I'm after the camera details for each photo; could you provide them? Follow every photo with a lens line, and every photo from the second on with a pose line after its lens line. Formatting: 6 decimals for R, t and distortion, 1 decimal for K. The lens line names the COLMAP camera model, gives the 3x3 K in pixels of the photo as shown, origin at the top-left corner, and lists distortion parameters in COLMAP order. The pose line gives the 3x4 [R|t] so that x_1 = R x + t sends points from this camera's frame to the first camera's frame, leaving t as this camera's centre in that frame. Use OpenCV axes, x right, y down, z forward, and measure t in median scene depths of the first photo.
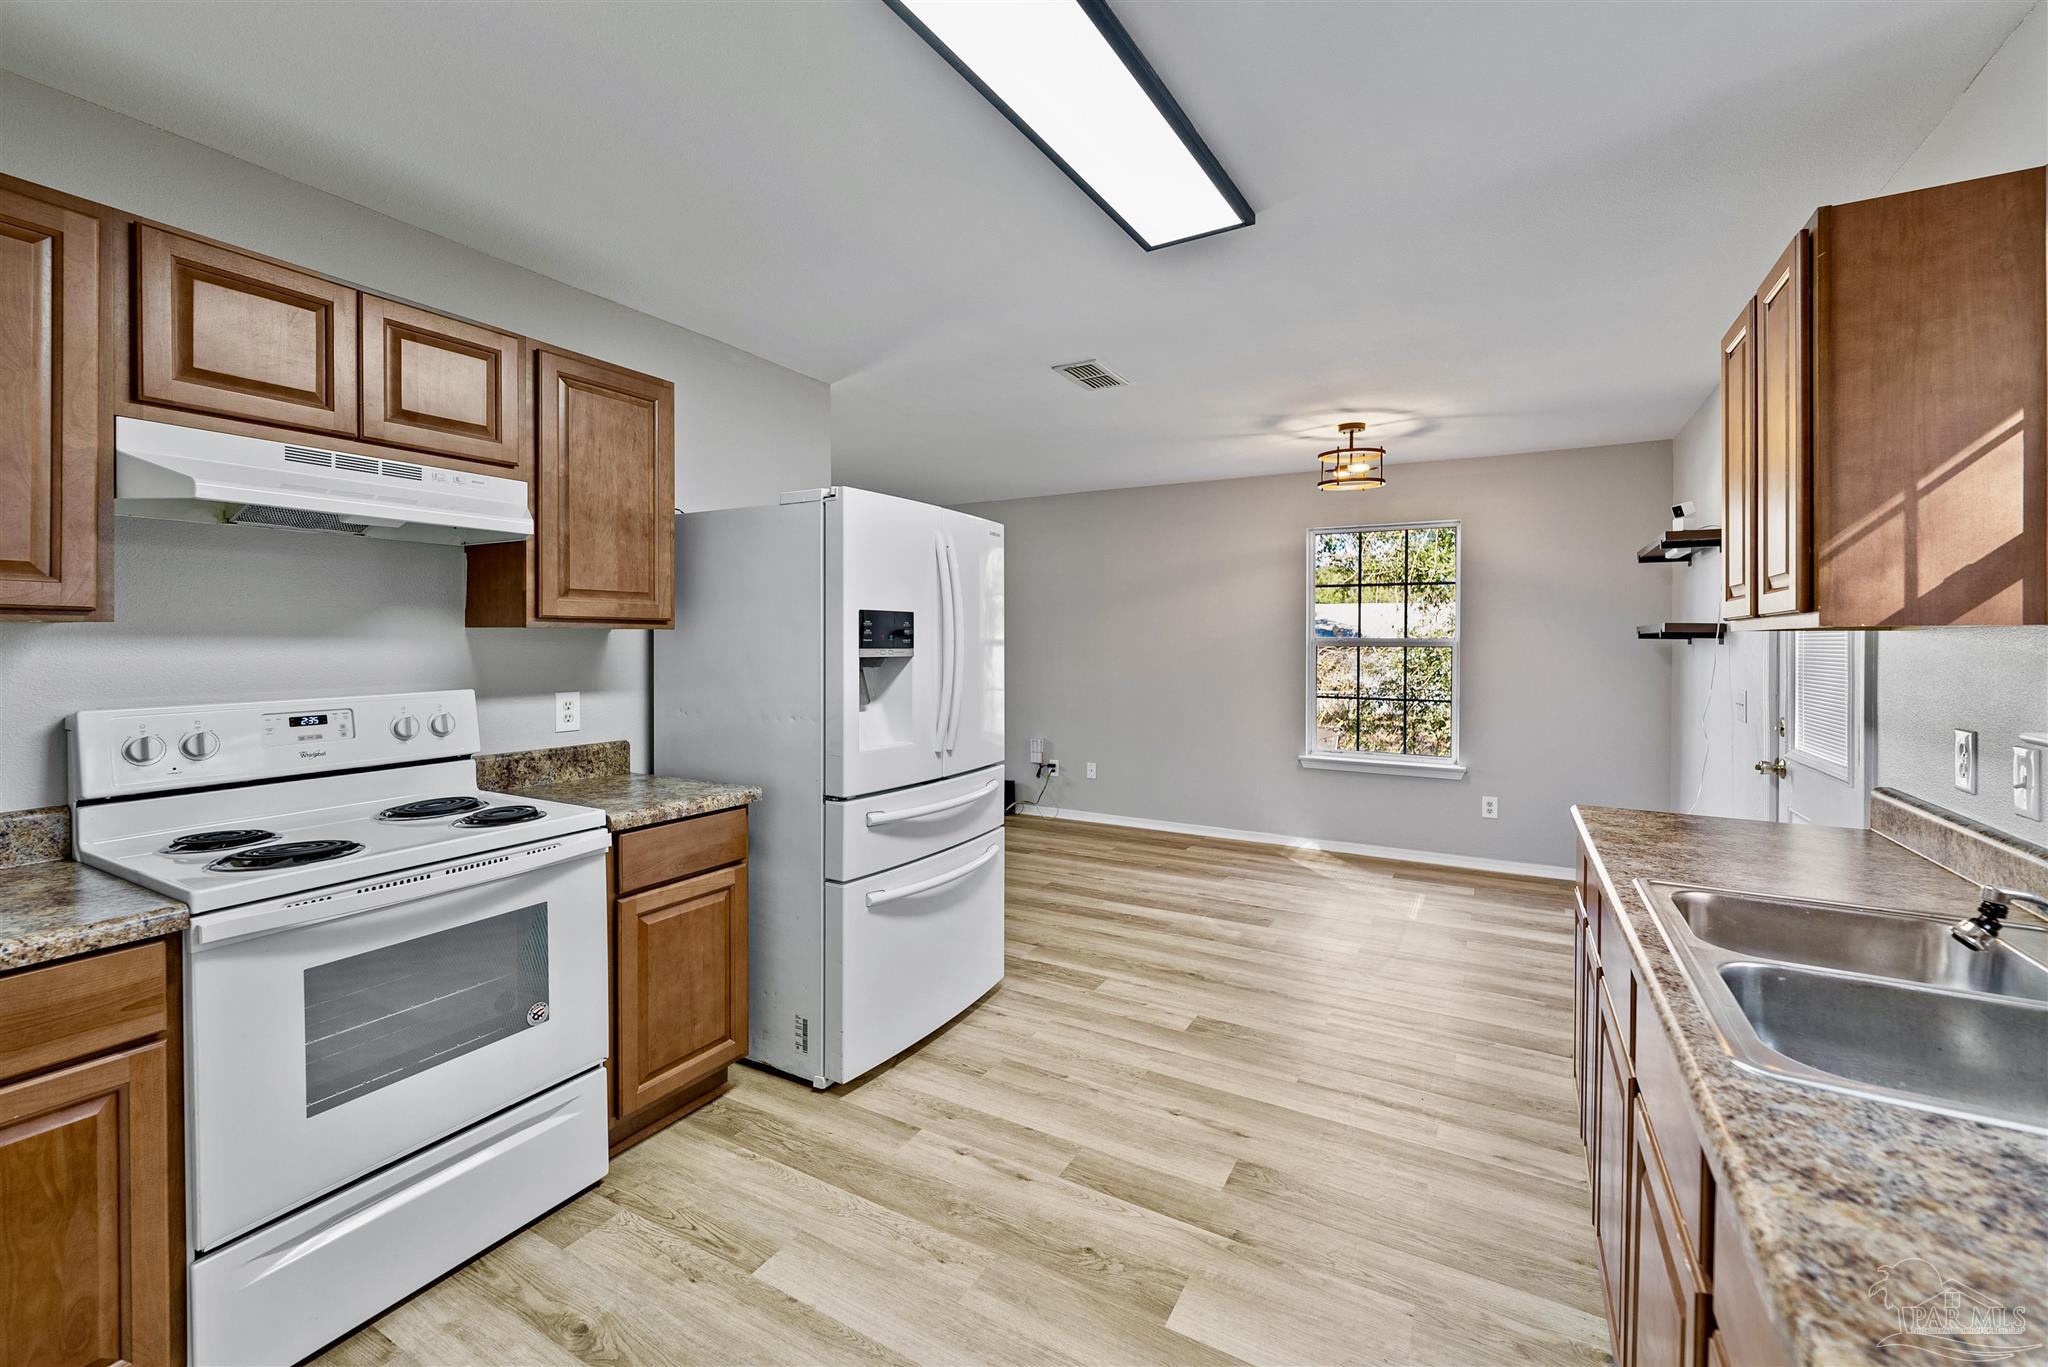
lens RADIAL K [[847.5, 0, 1024.7], [0, 847.5, 642.8], [0, 0, 1]] dist [-0.001182, -0.000483]
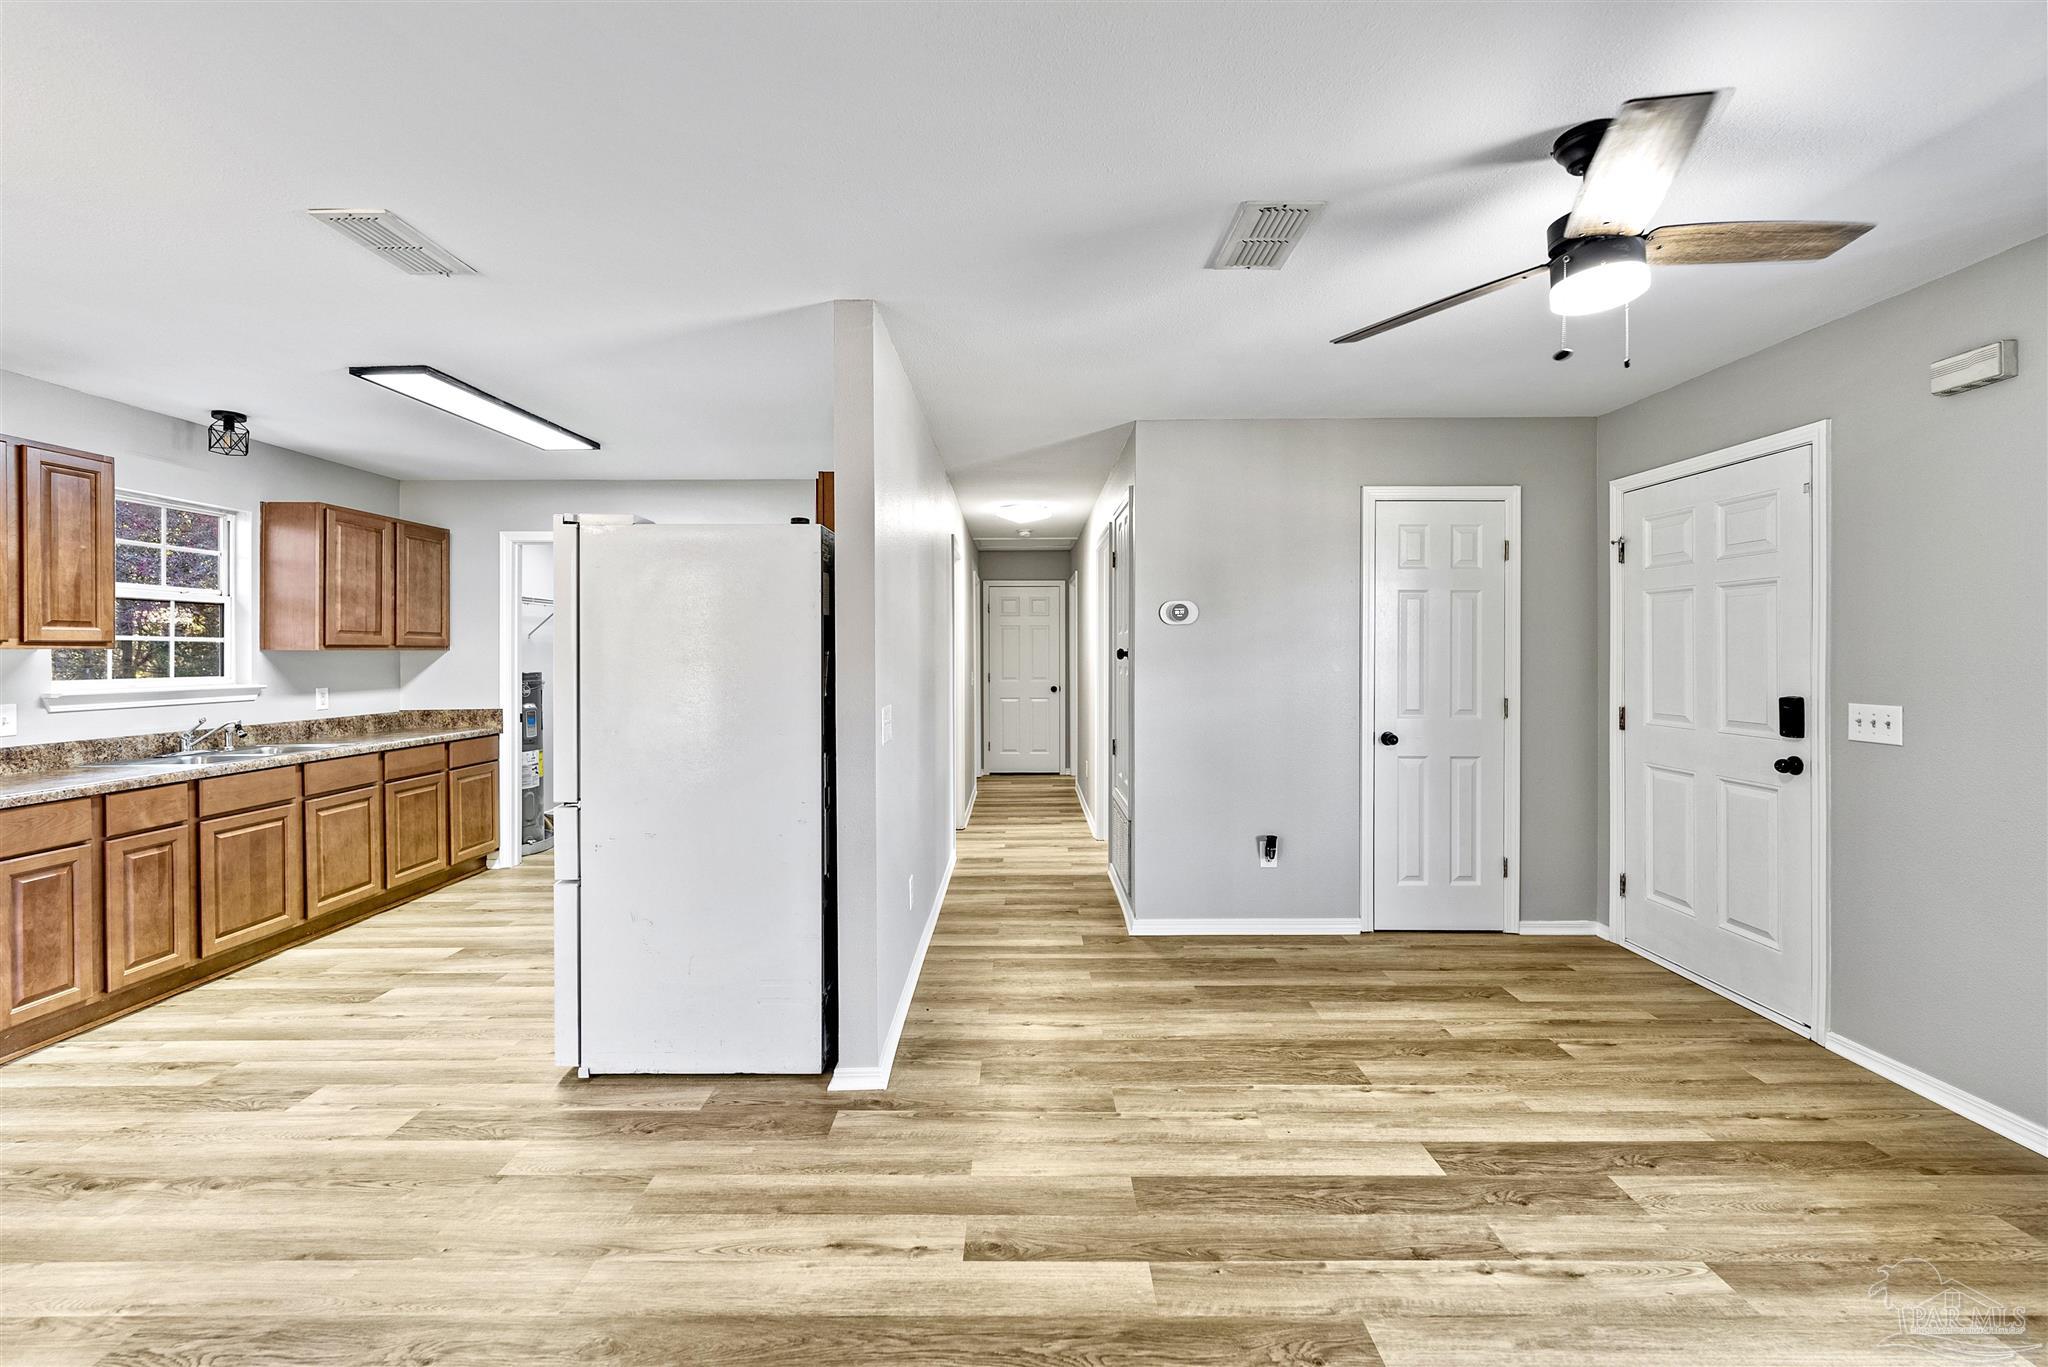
lens RADIAL K [[847.9, 0, 1022.3], [0, 847.9, 649.1], [0, 0, 1]] dist [-0.001334, 0.000196]
pose [[-0.873097, -0.001285, -0.487545, -0.025704], [-0.001216, 0.999999, -0.000458, -0.013288], [0.487545, 0.000193, -0.873098, 2.676677]]
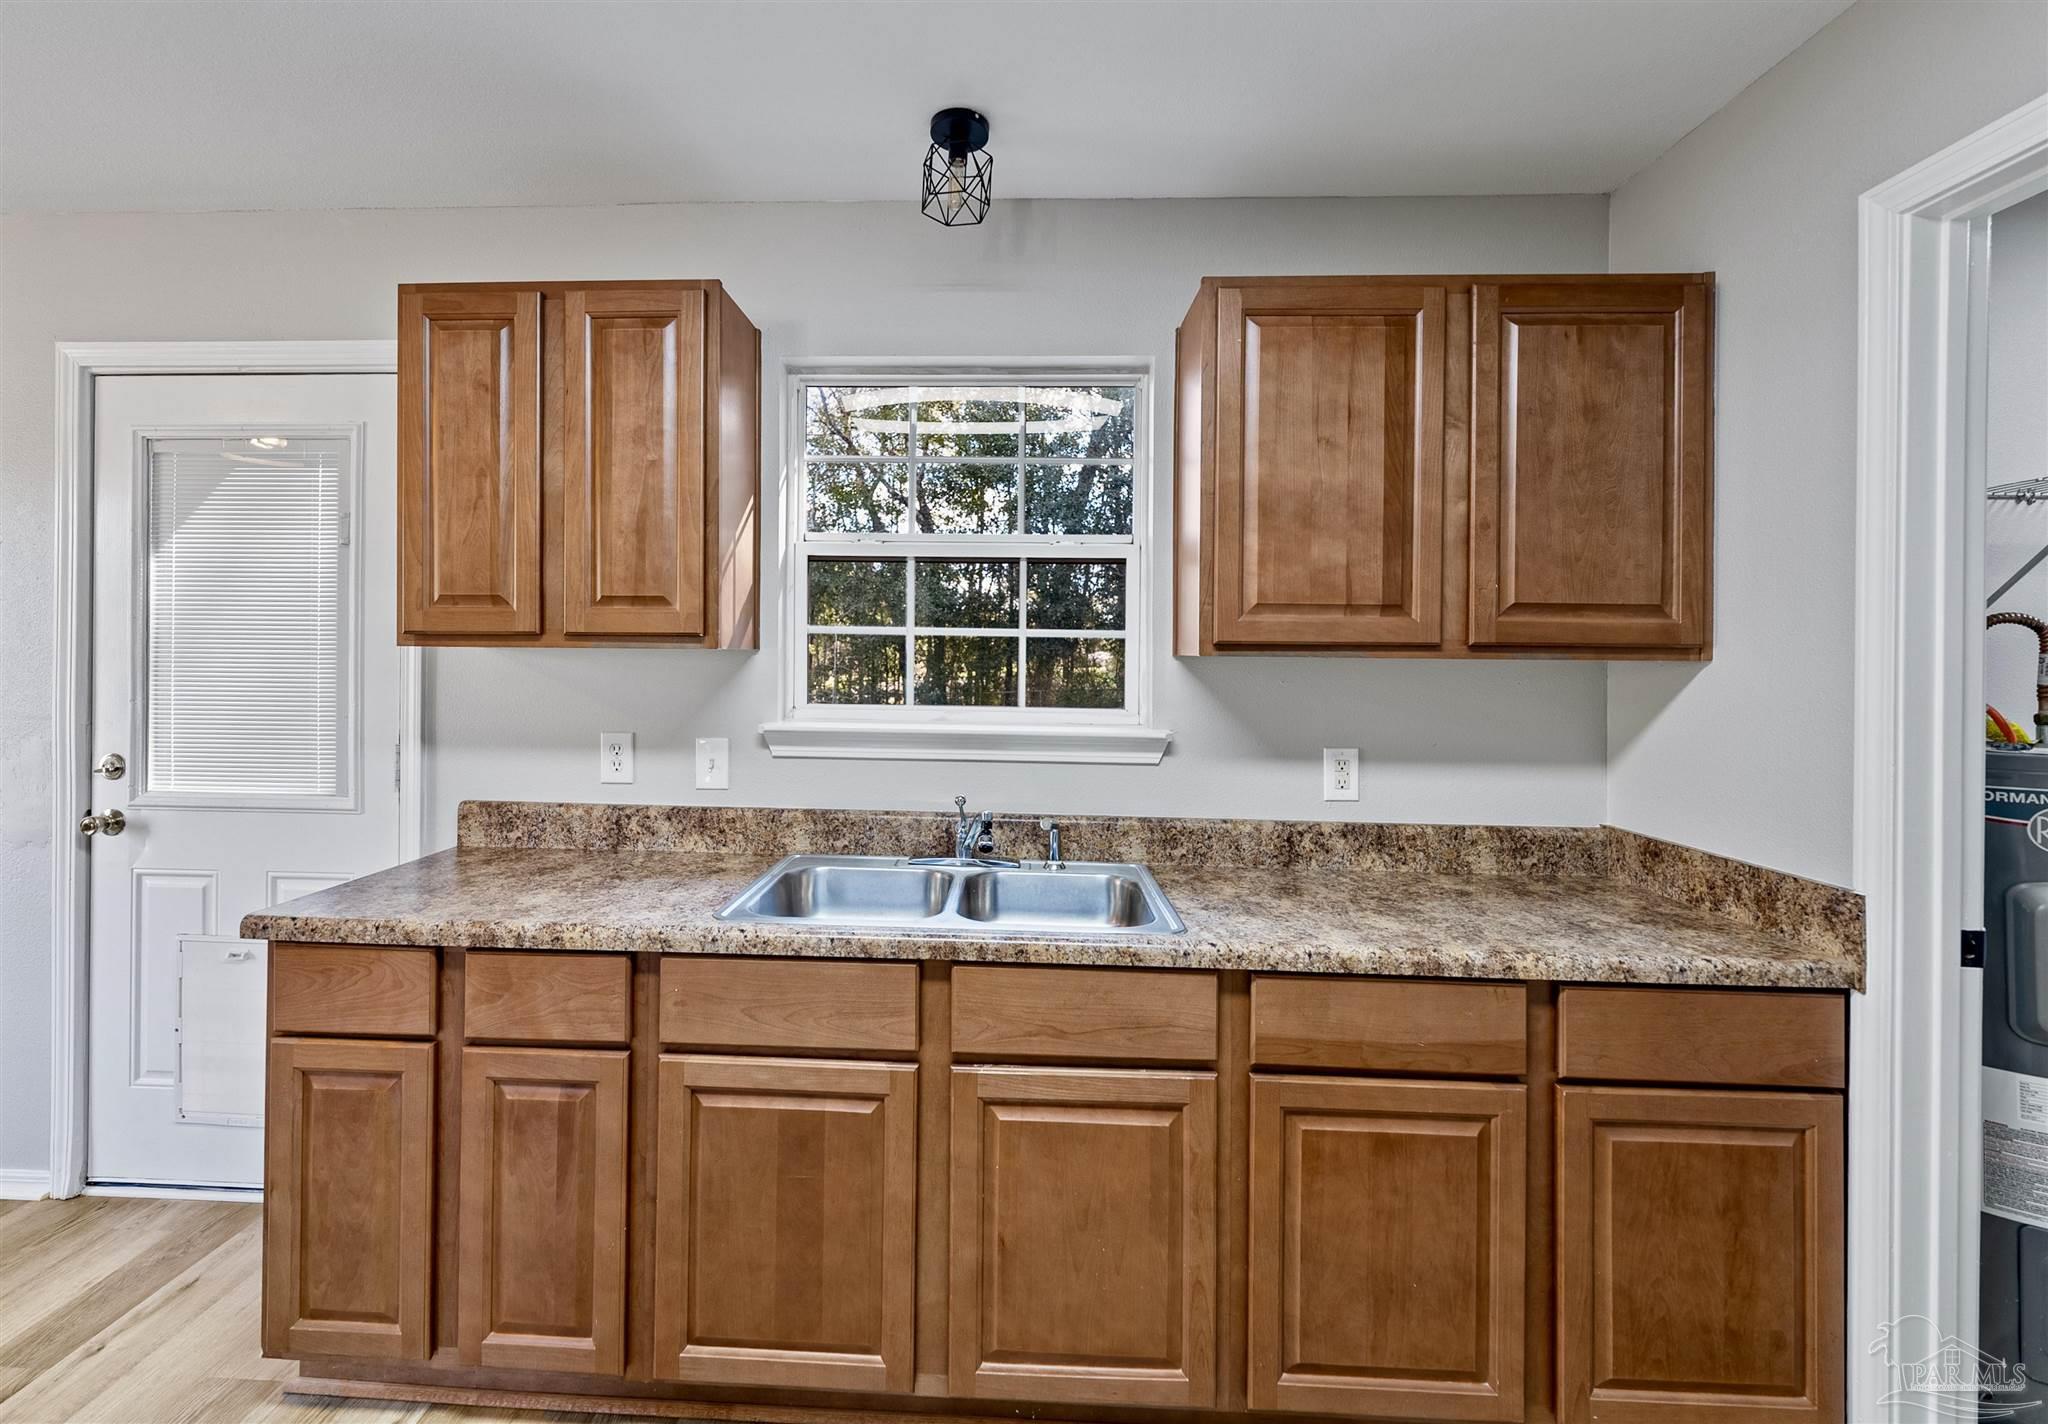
lens RADIAL K [[903.0, 0, 980.7], [0, 903.0, 657.2], [0, 0, 1]] dist [0.000640, -0.000347]
pose [[-0.445010, -0.007132, 0.895497, -0.196054], [-0.009444, 0.999950, 0.003271, -0.009391], [-0.895476, -0.007001, -0.445055, 0.809022]]
